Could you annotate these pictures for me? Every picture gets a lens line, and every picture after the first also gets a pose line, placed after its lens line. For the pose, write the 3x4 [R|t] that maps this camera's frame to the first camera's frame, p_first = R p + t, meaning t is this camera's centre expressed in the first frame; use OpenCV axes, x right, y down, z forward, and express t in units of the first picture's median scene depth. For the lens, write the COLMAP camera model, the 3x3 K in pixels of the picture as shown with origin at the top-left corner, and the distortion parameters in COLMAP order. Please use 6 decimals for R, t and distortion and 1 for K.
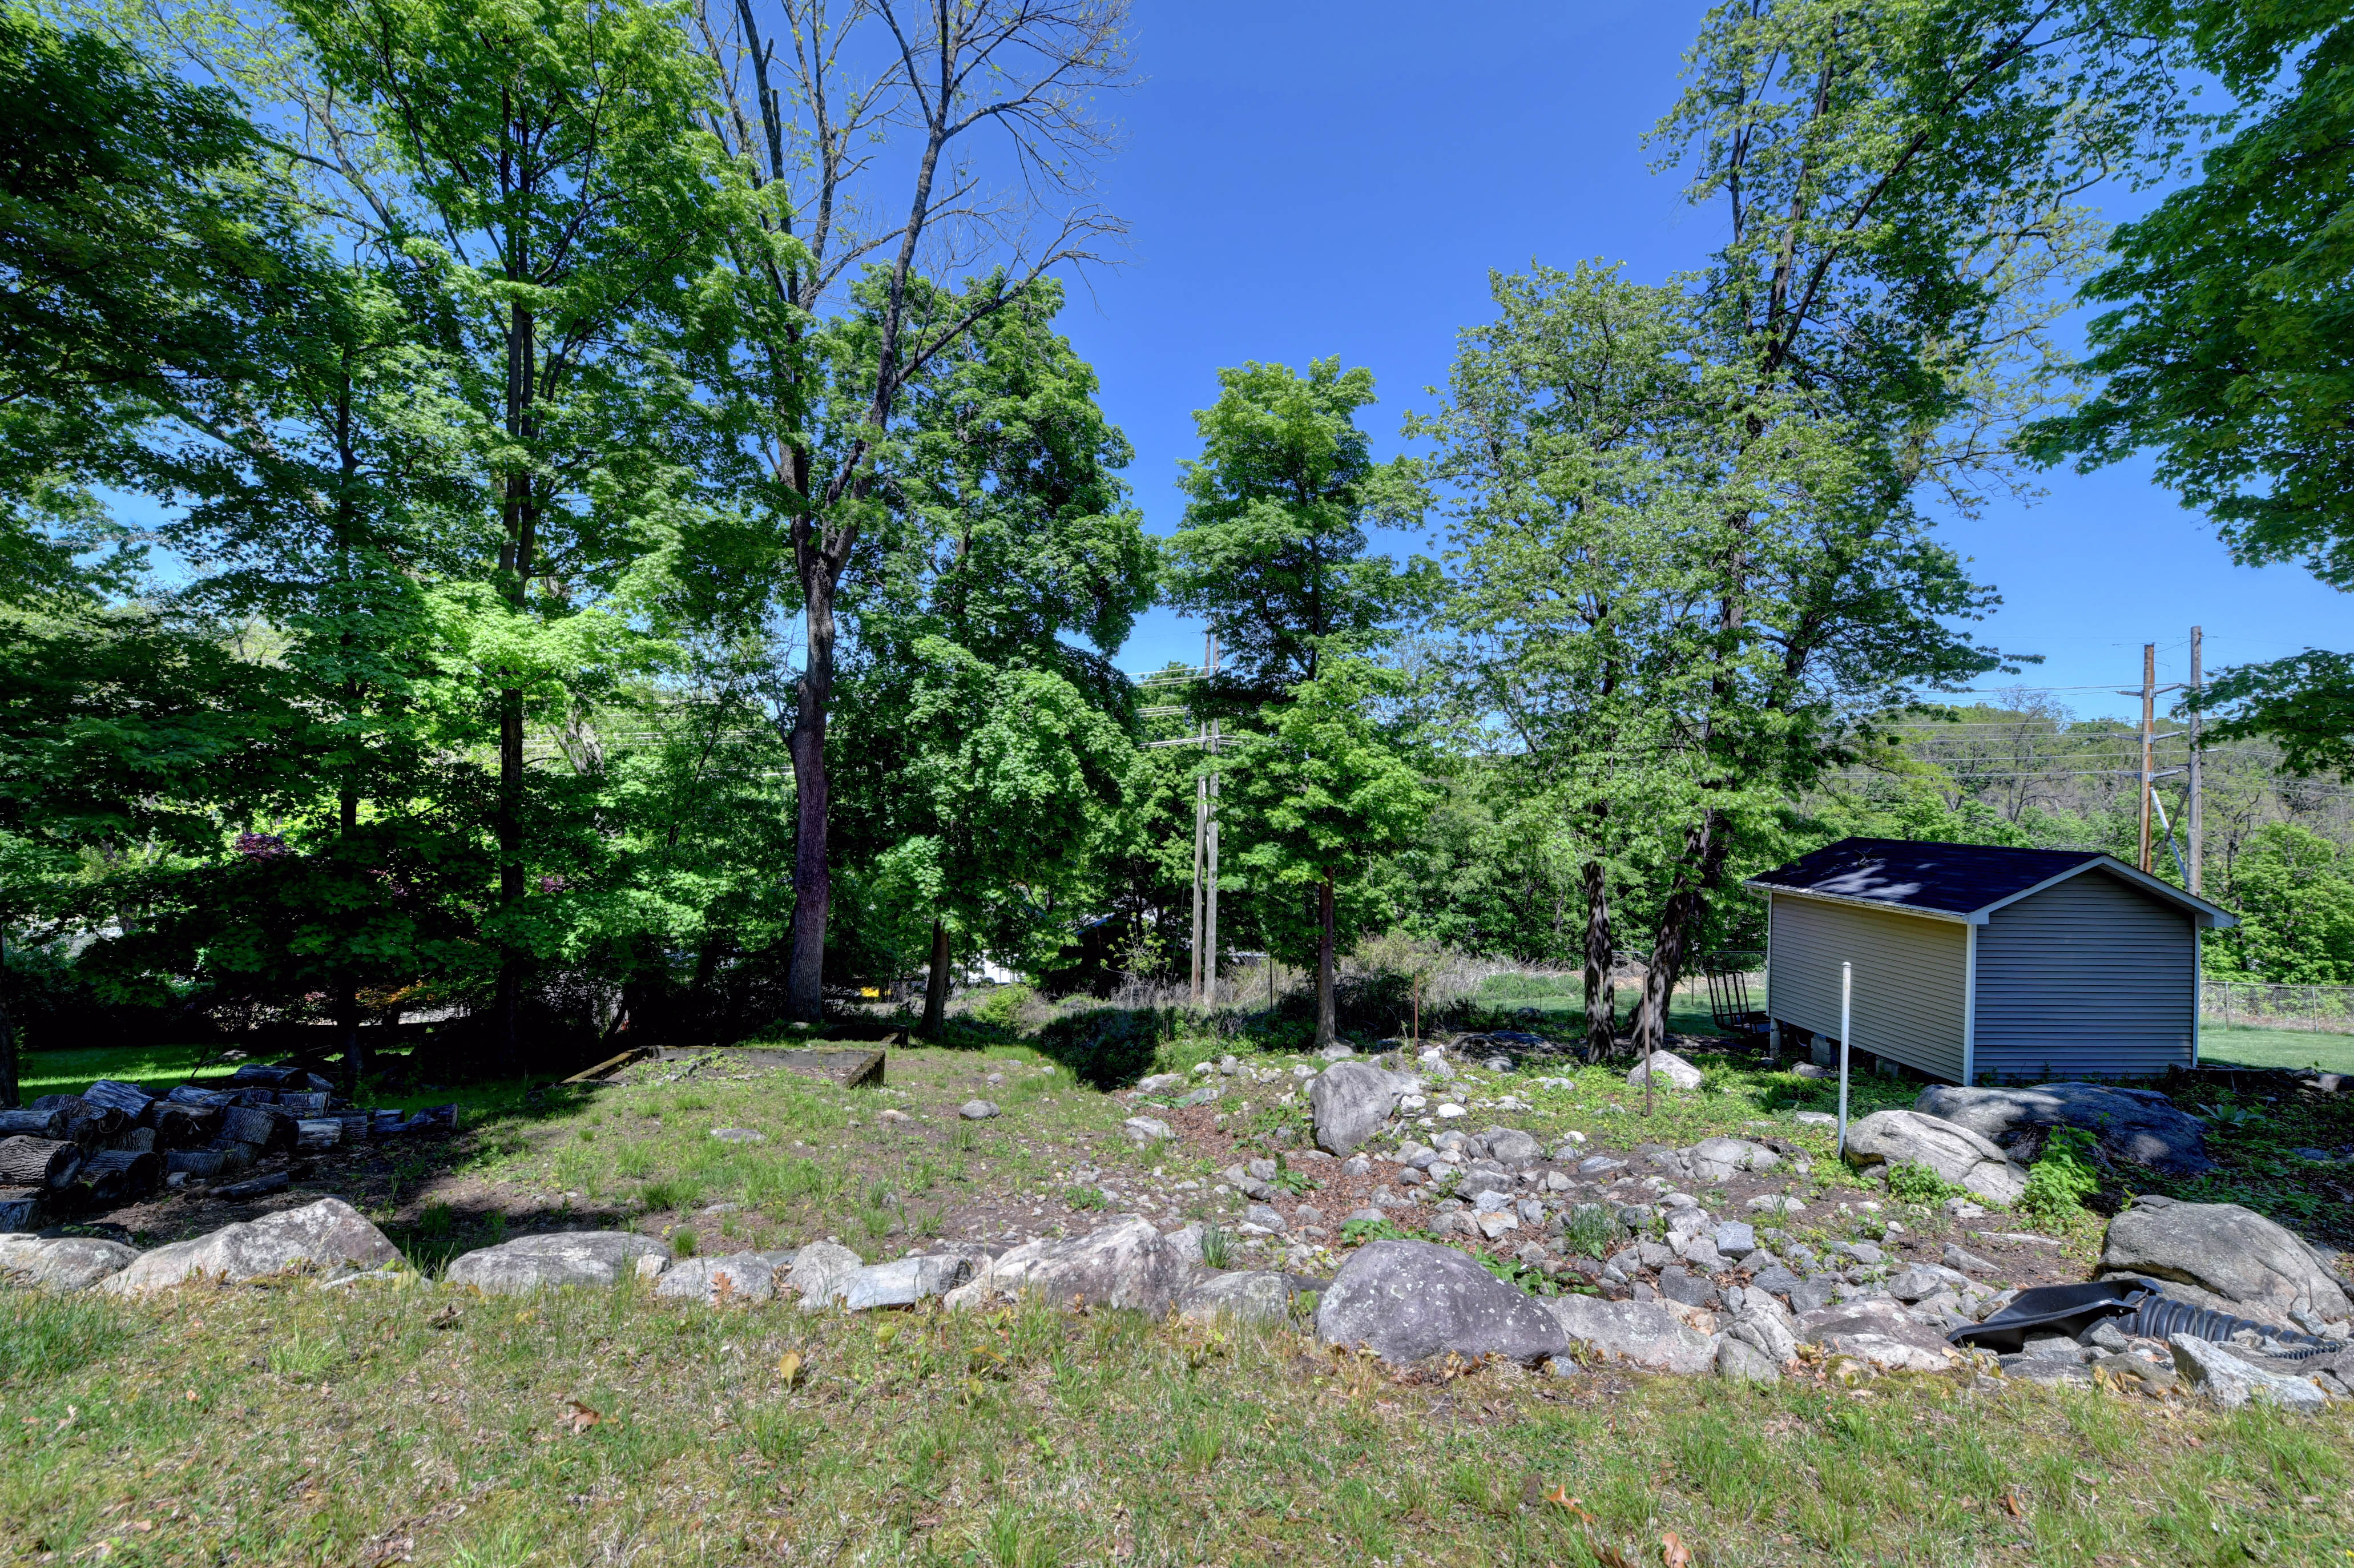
lens RADIAL K [[919.7, 0, 1182.3], [0, 919.7, 785.9], [0, 0, 1]] dist [-0.018800, -0.000083]
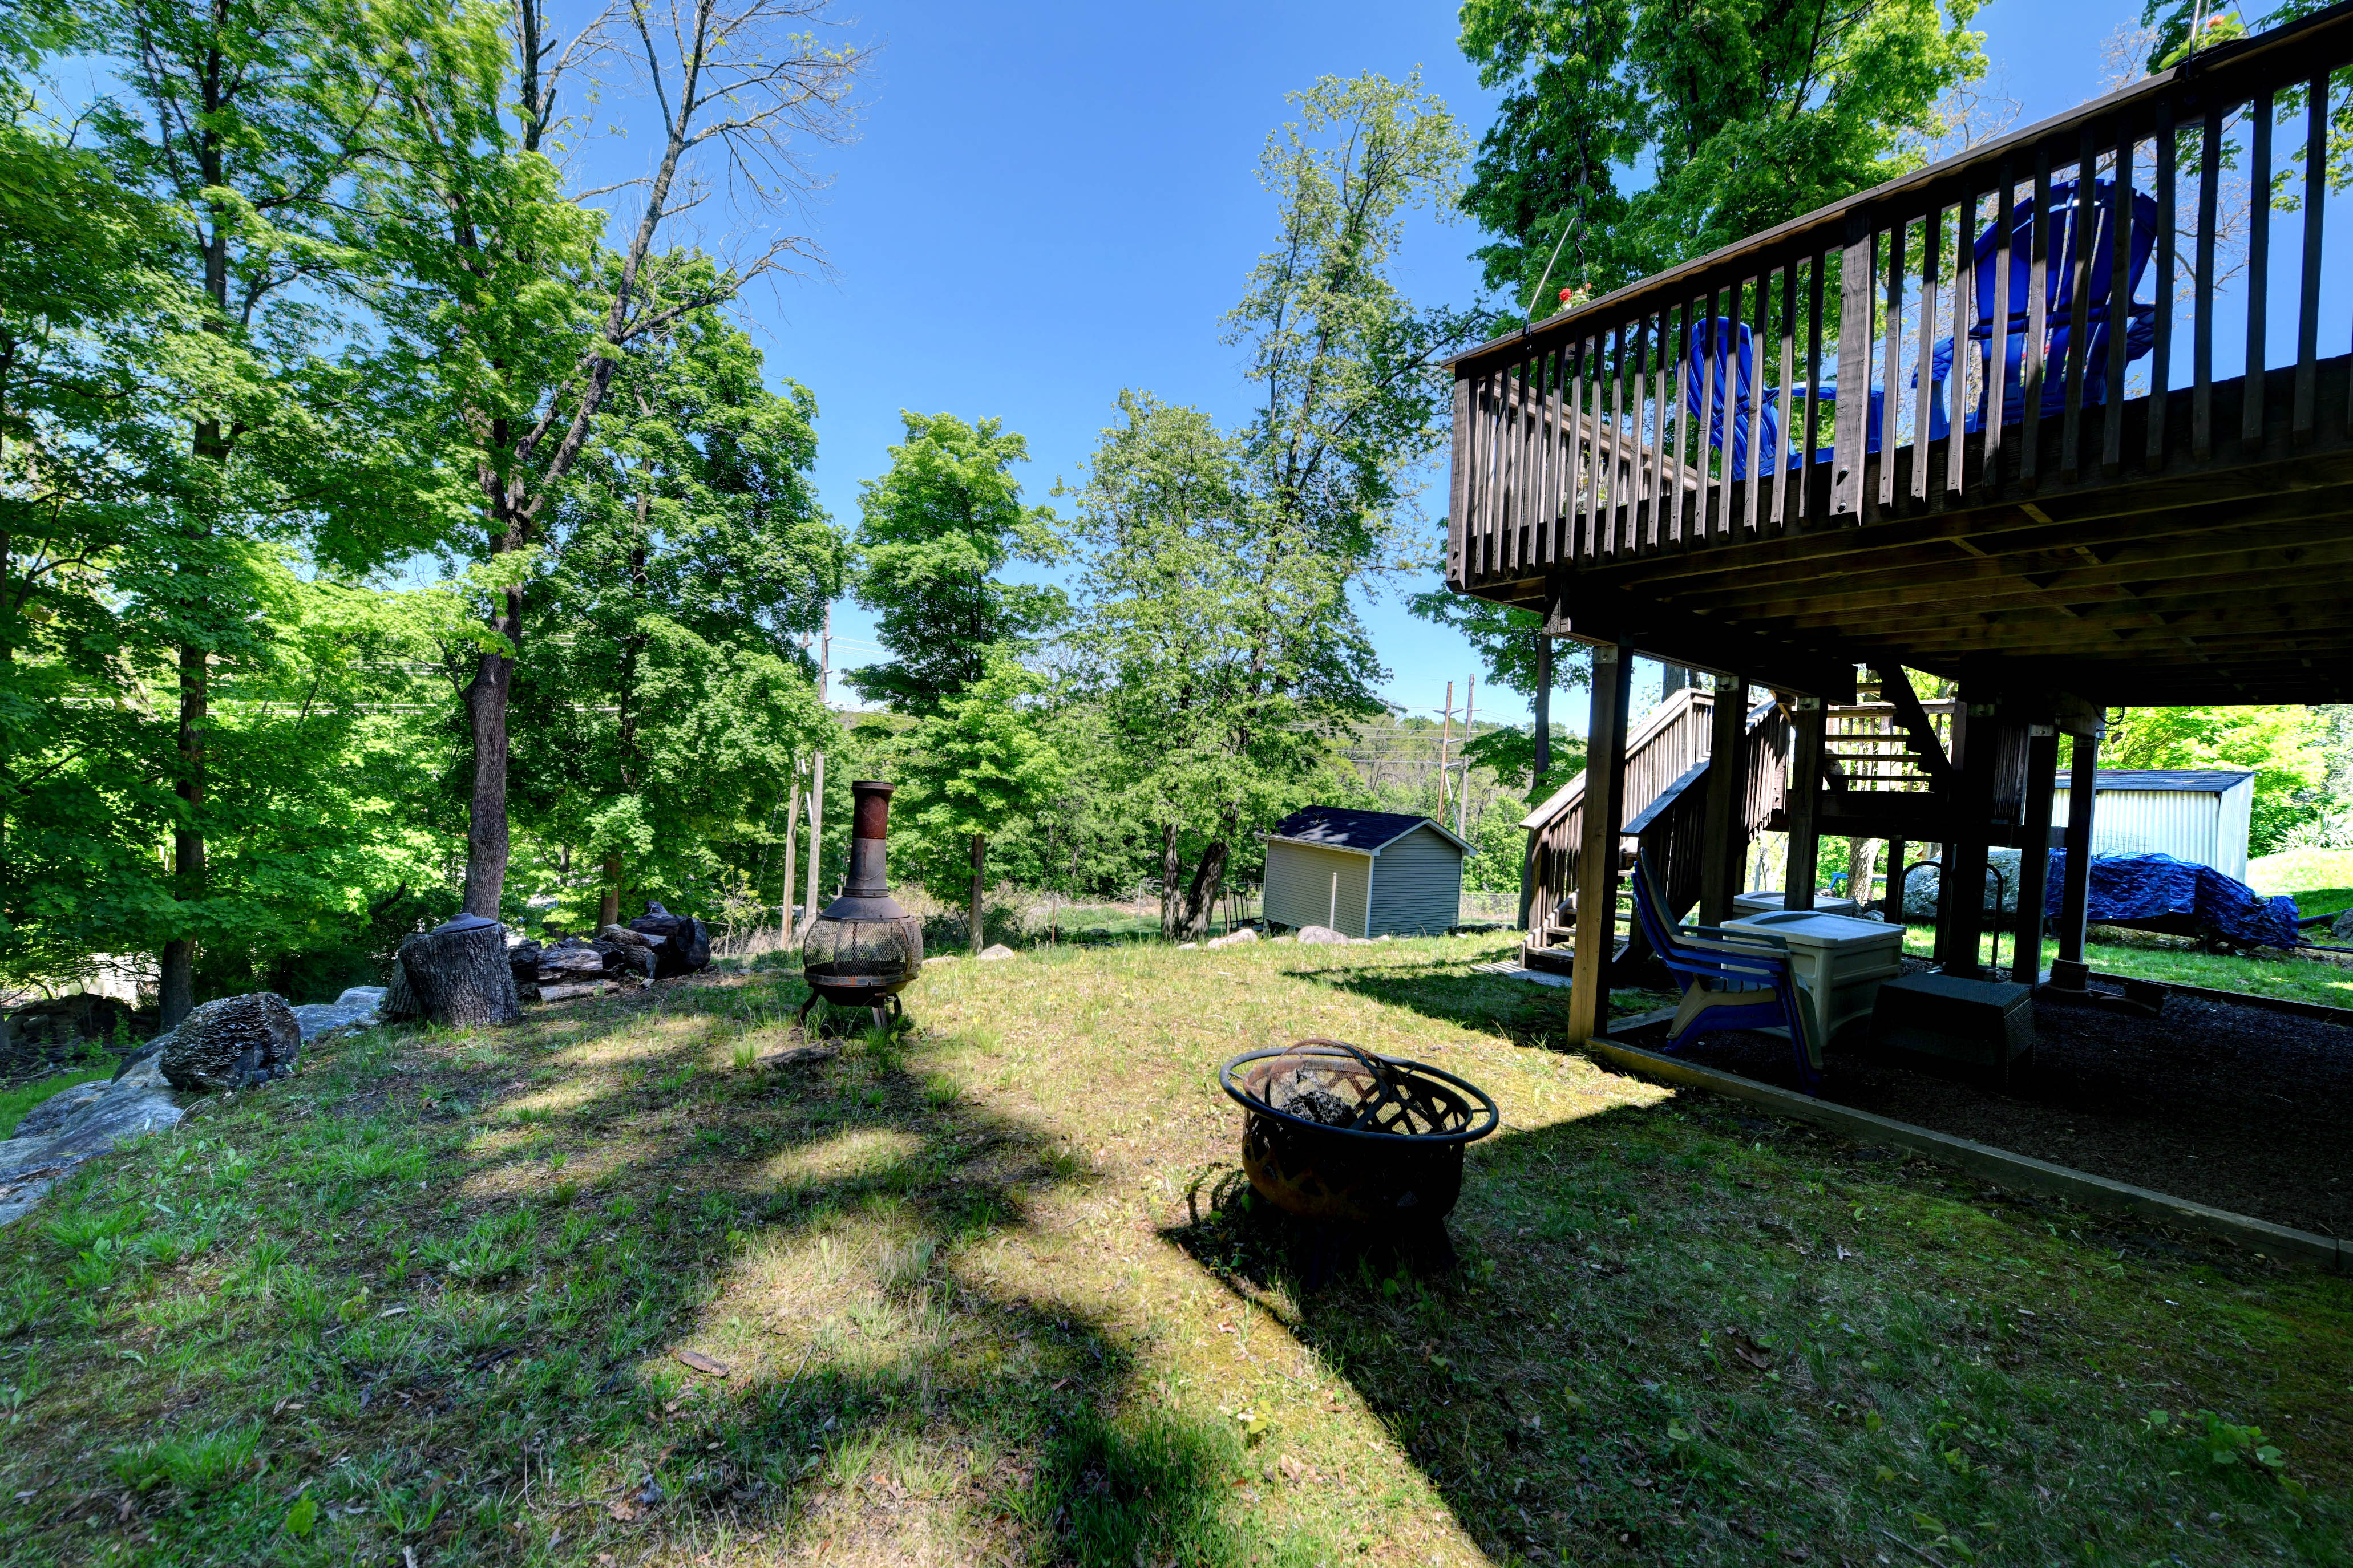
lens RADIAL K [[919.1, 0, 1181.8], [0, 919.1, 785.9], [0, 0, 1]] dist [-0.018800, -0.000083]
pose [[0.853012, 0.019400, 0.521531, -0.294039], [-0.045740, 0.998243, 0.037678, -0.027449], [-0.519884, -0.055995, 0.852400, -0.254060]]
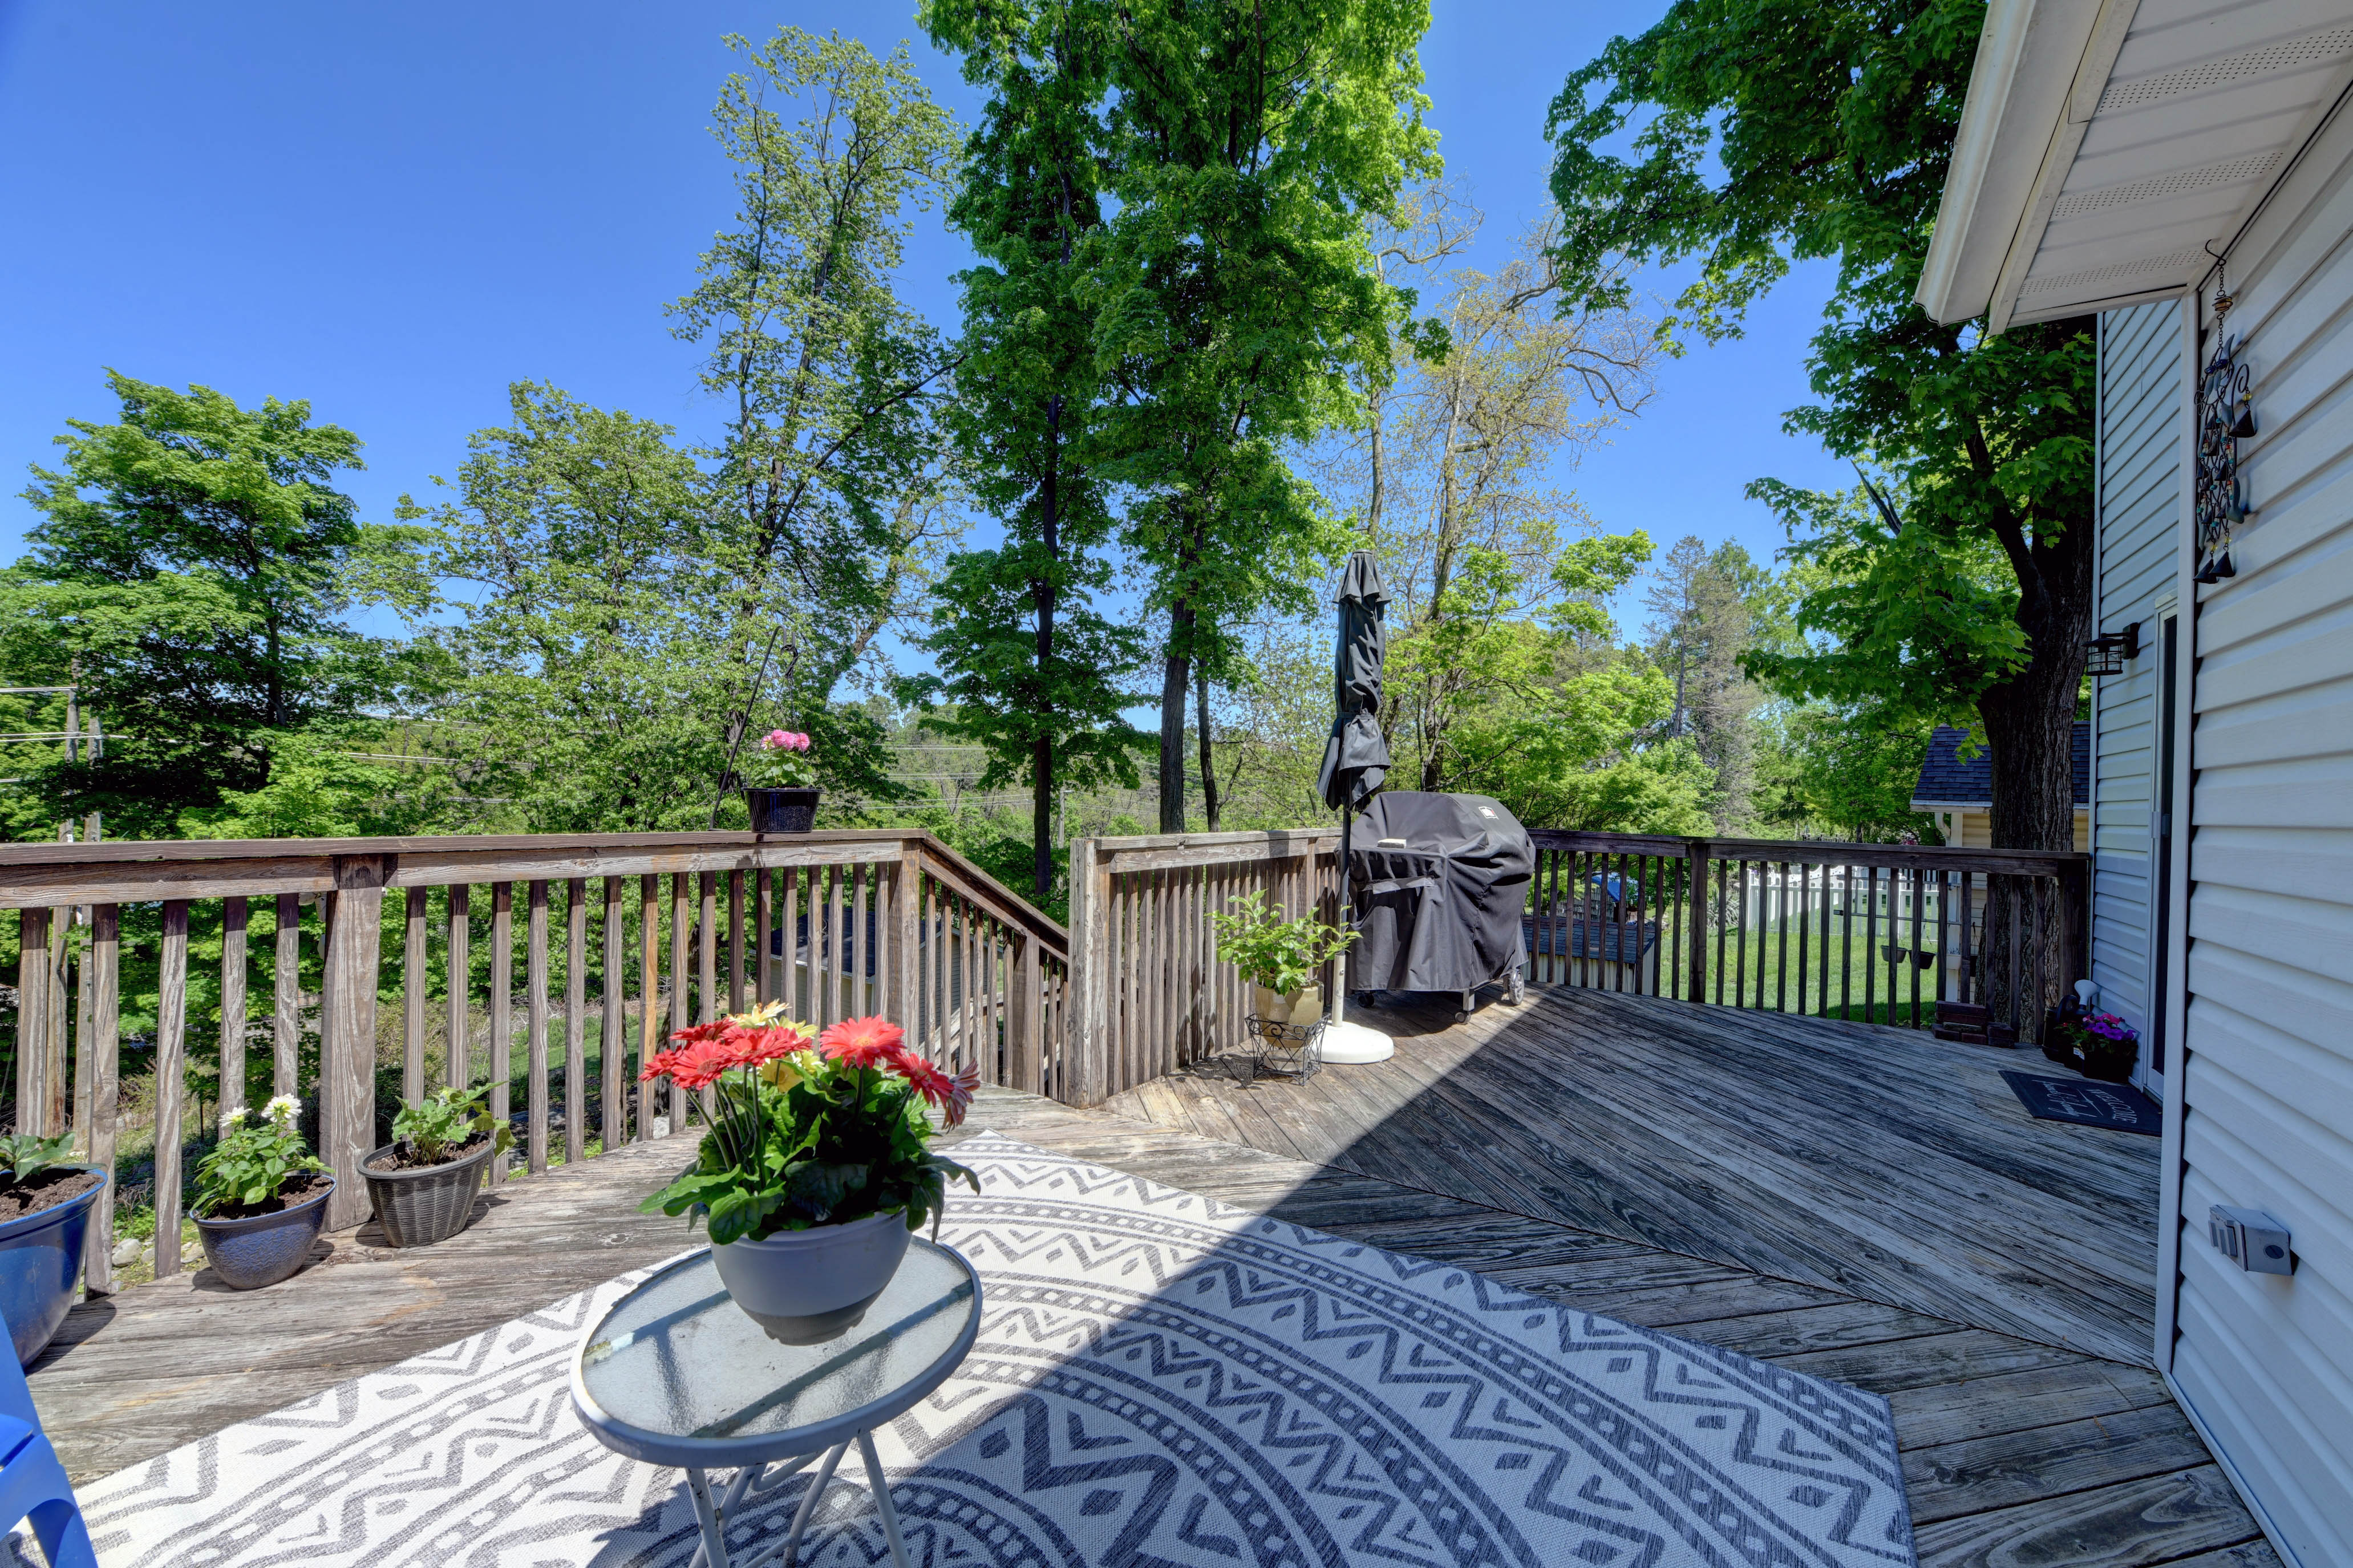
lens RADIAL K [[919.2, 0, 1181.8], [0, 919.2, 785.9], [0, 0, 1]] dist [-0.018800, -0.000083]
pose [[0.599894, -0.003253, 0.800073, -0.021358], [-0.022285, 0.999536, 0.020774, -0.154338], [-0.799769, -0.030292, 0.599543, -0.221768]]
